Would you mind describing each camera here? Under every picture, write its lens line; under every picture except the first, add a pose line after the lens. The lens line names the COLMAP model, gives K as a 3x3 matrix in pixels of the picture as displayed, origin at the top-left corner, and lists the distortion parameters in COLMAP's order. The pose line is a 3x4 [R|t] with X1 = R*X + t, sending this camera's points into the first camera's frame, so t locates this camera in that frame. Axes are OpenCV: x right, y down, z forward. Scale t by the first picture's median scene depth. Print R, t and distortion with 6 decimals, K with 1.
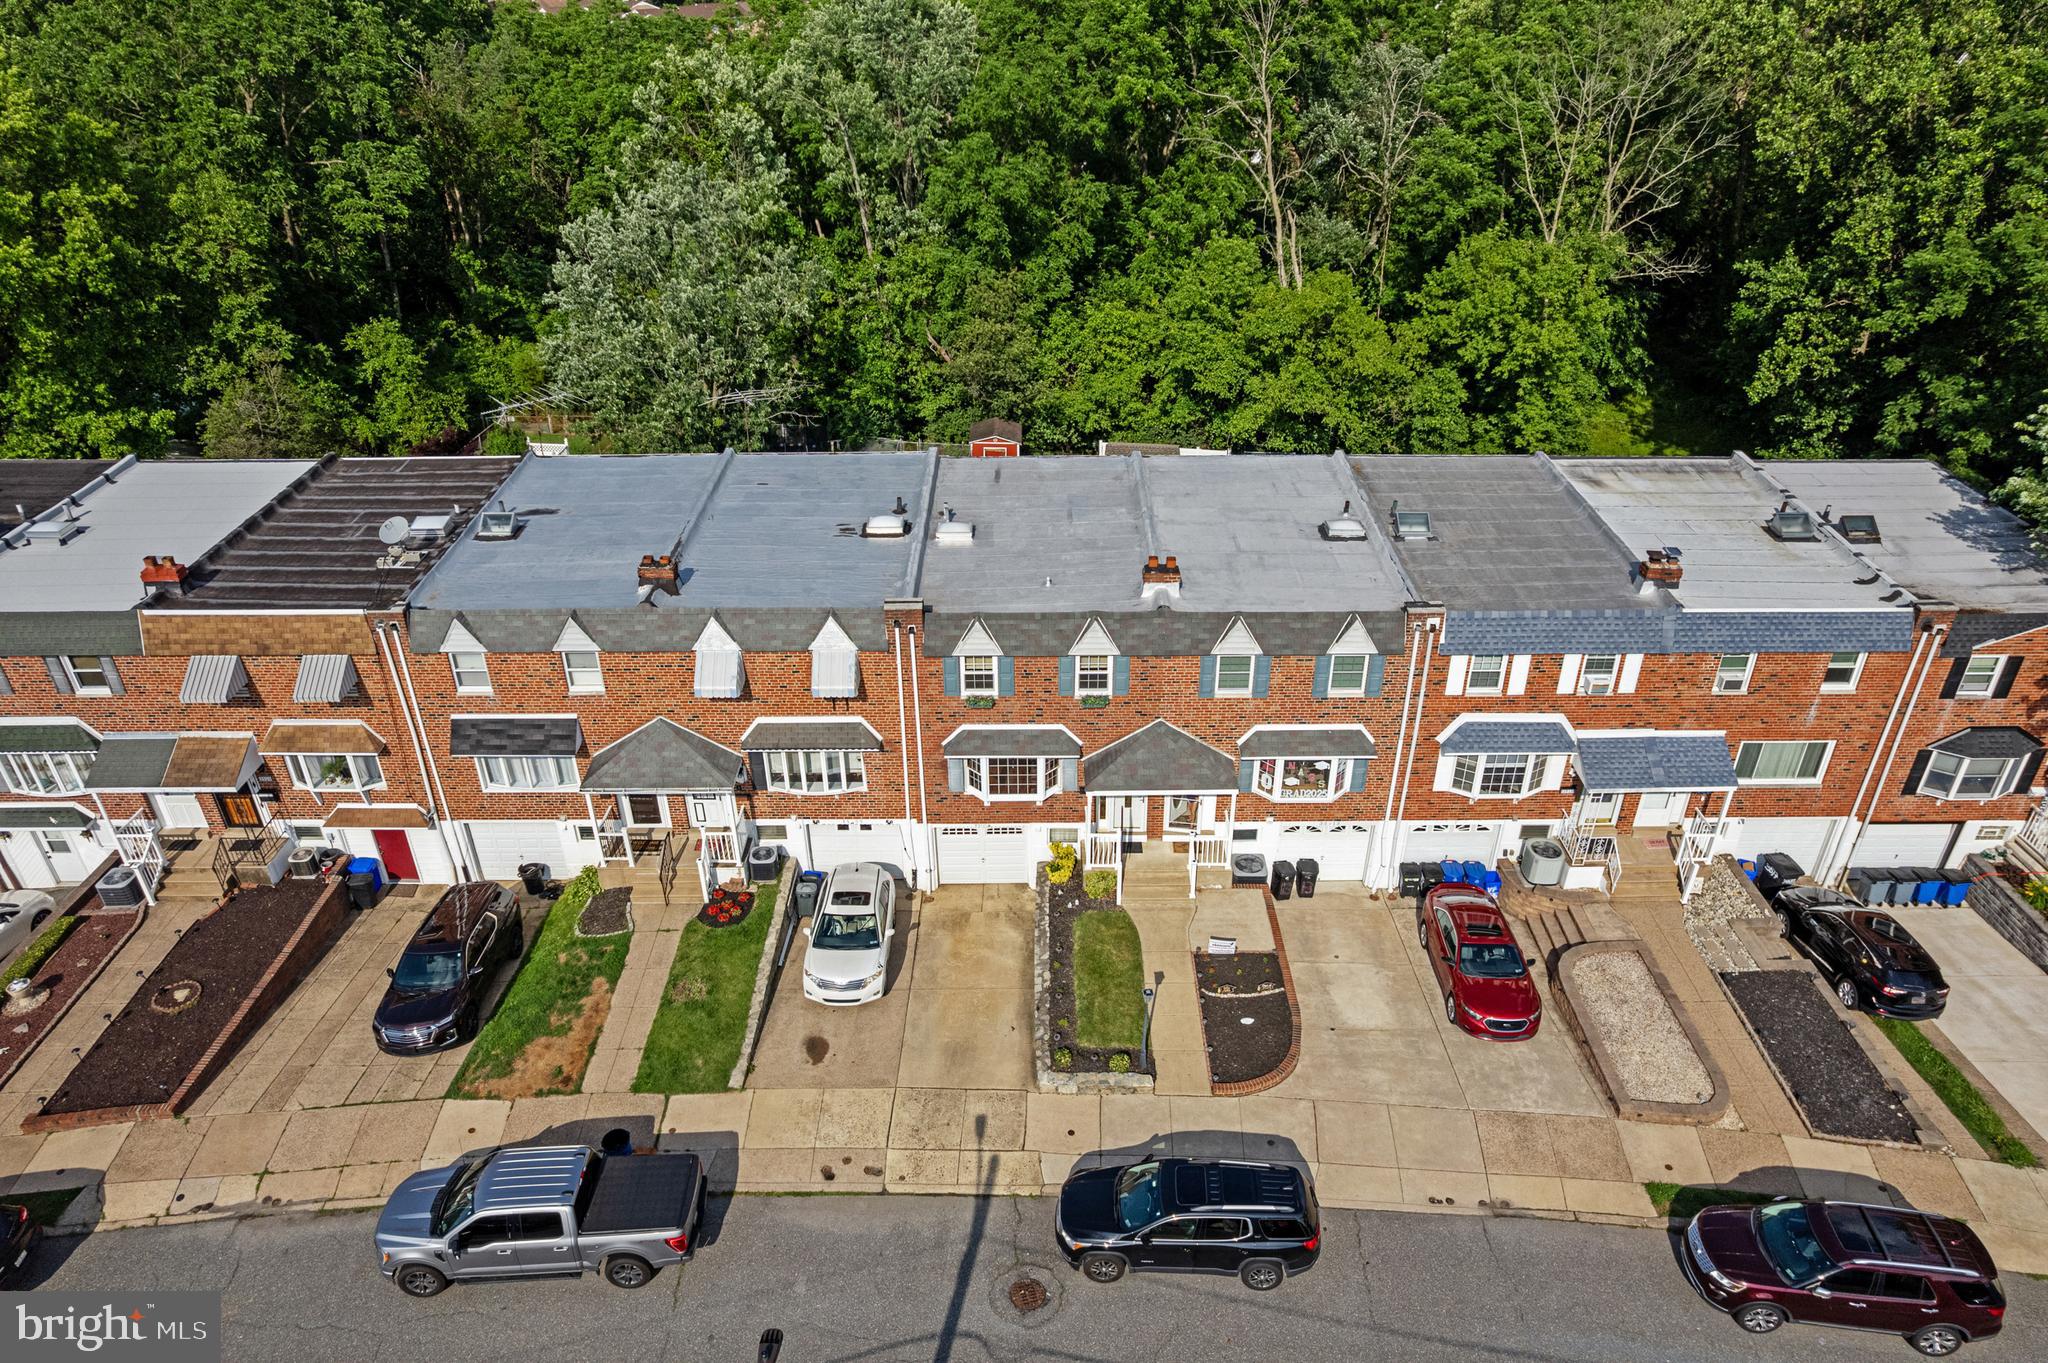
lens RADIAL K [[1307.5, 0, 1036.0], [0, 1307.5, 684.7], [0, 0, 1]] dist [-0.077479, 0.070914]
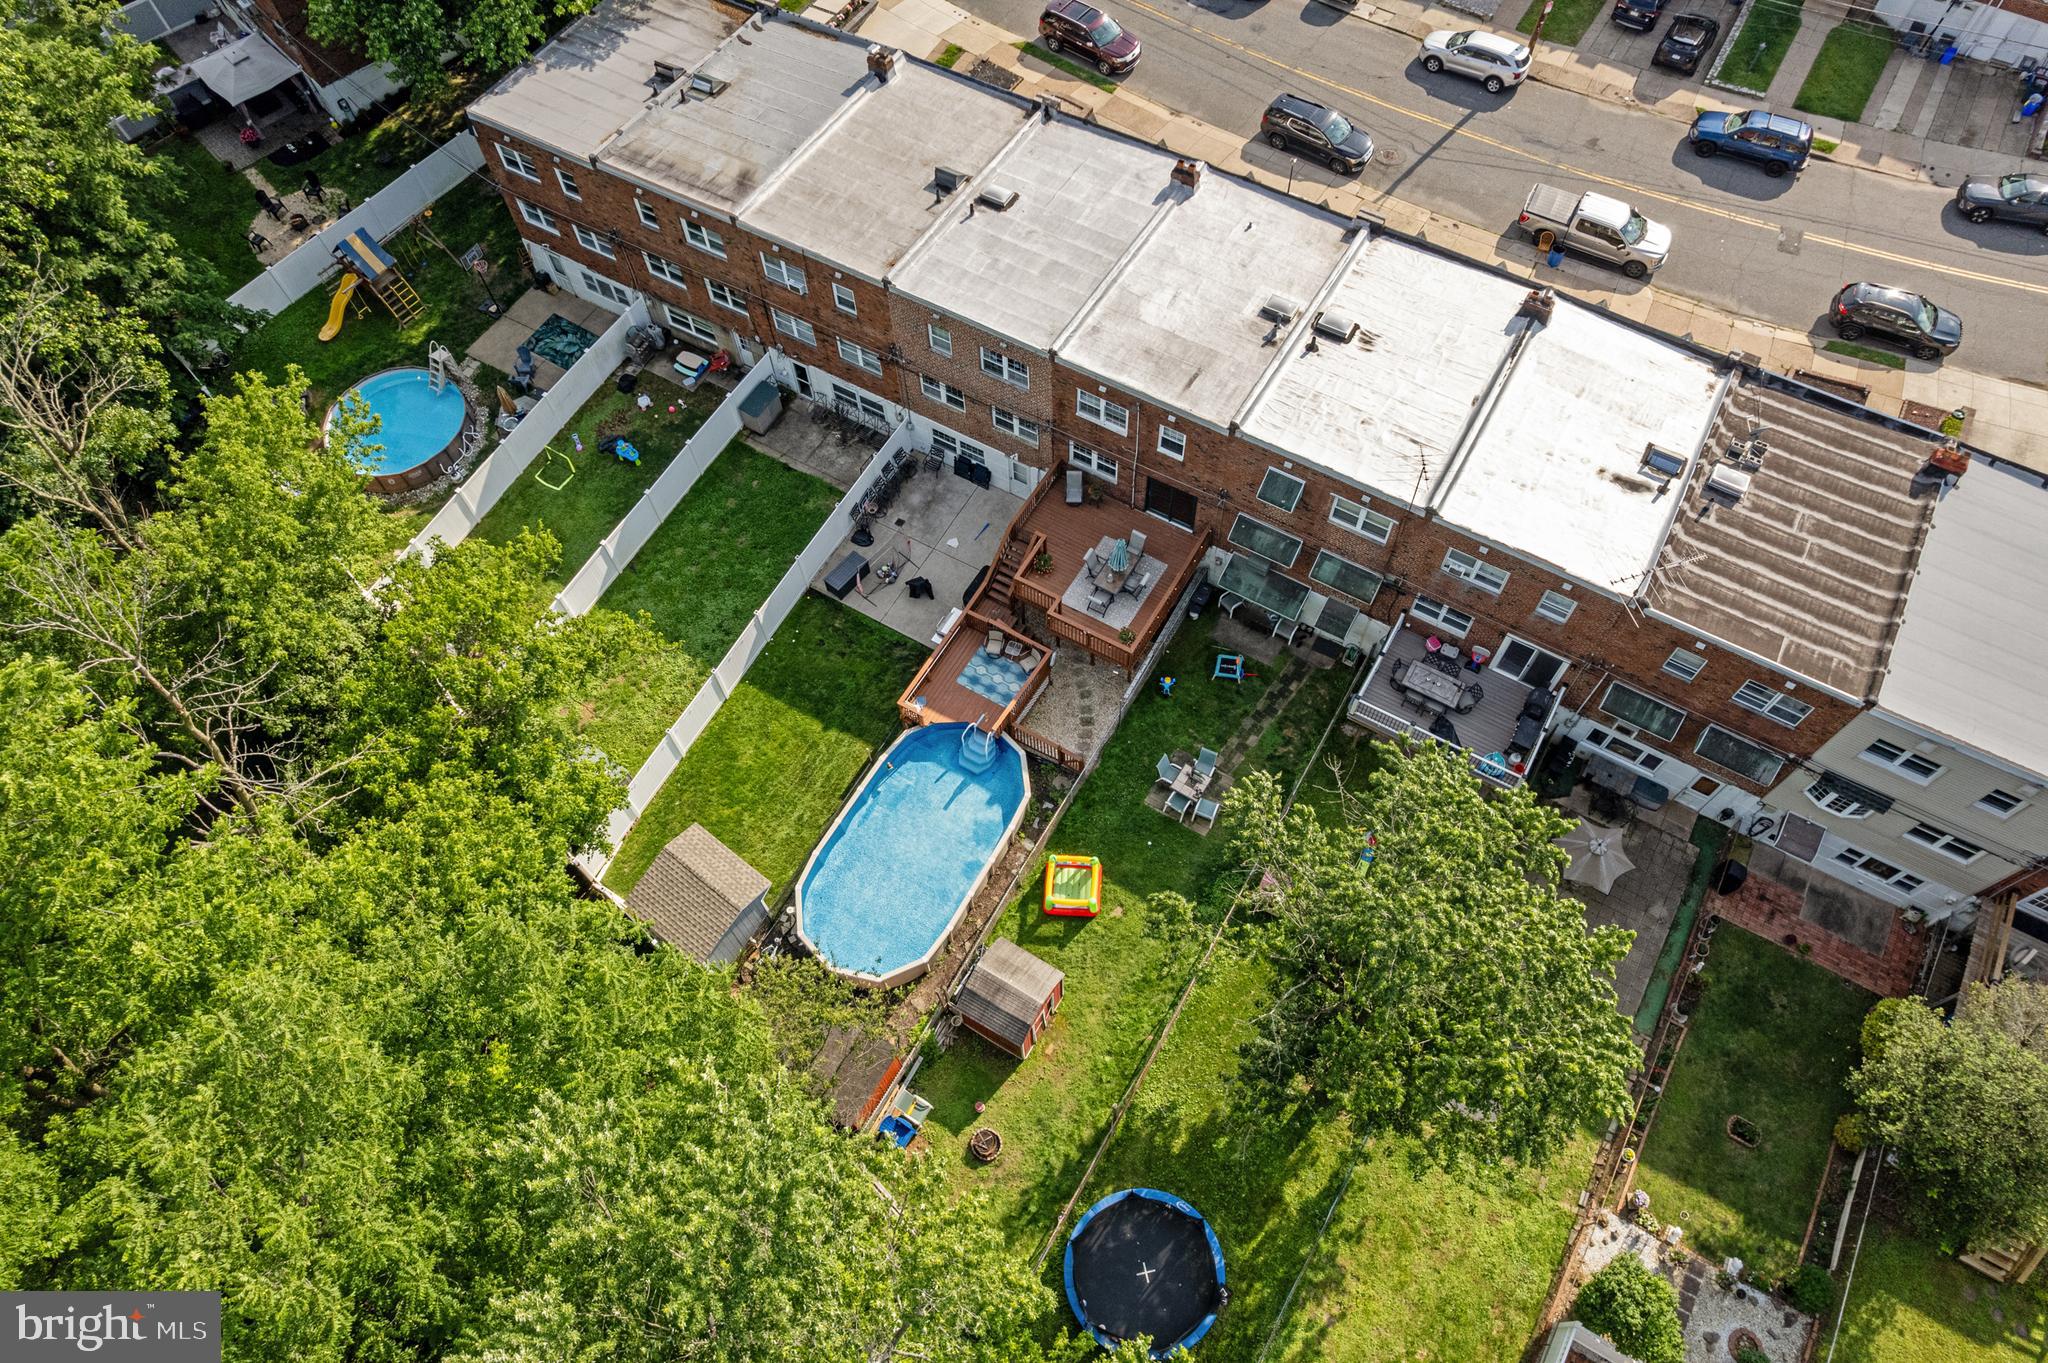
lens RADIAL K [[1307.5, 0, 1034.4], [0, 1307.5, 680.2], [0, 0, 1]] dist [-0.077479, 0.070914]
pose [[-0.860121, -0.434686, 0.266910, -0.356043], [0.281773, 0.031287, 0.958971, -1.393964], [-0.425202, 0.900038, 0.095572, 1.389592]]
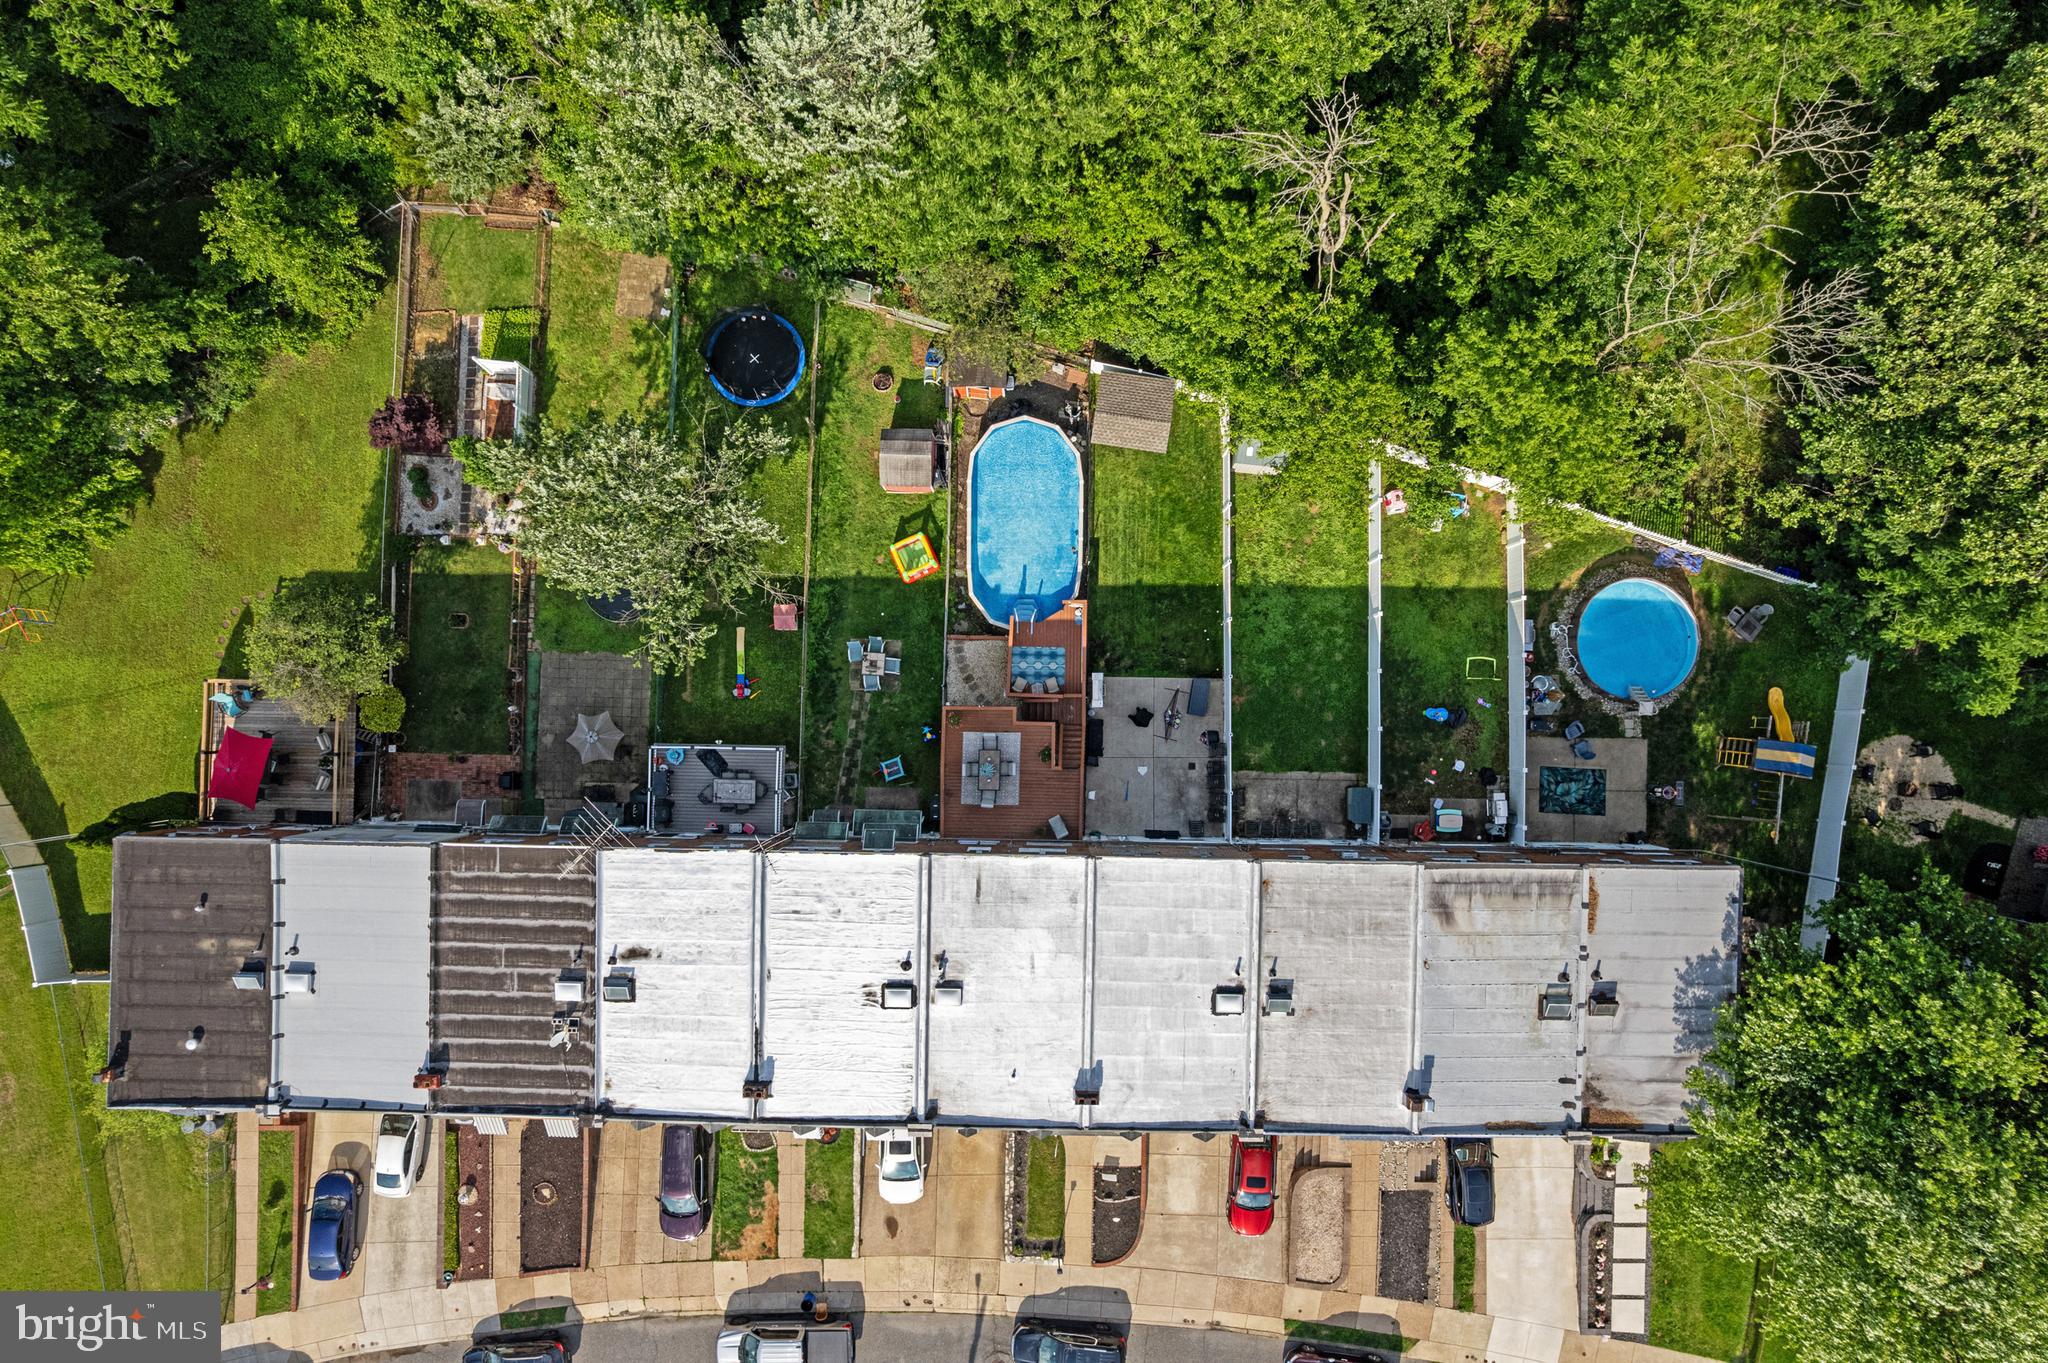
lens RADIAL K [[1307.5, 0, 1036.2], [0, 1307.5, 685.6], [0, 0, 1]] dist [-0.077479, 0.070914]
pose [[0.999793, 0.020338, 0.000887, 0.024873], [-0.011468, 0.526676, 0.849989, -1.591487], [0.016820, -0.849823, 0.526800, 0.599100]]
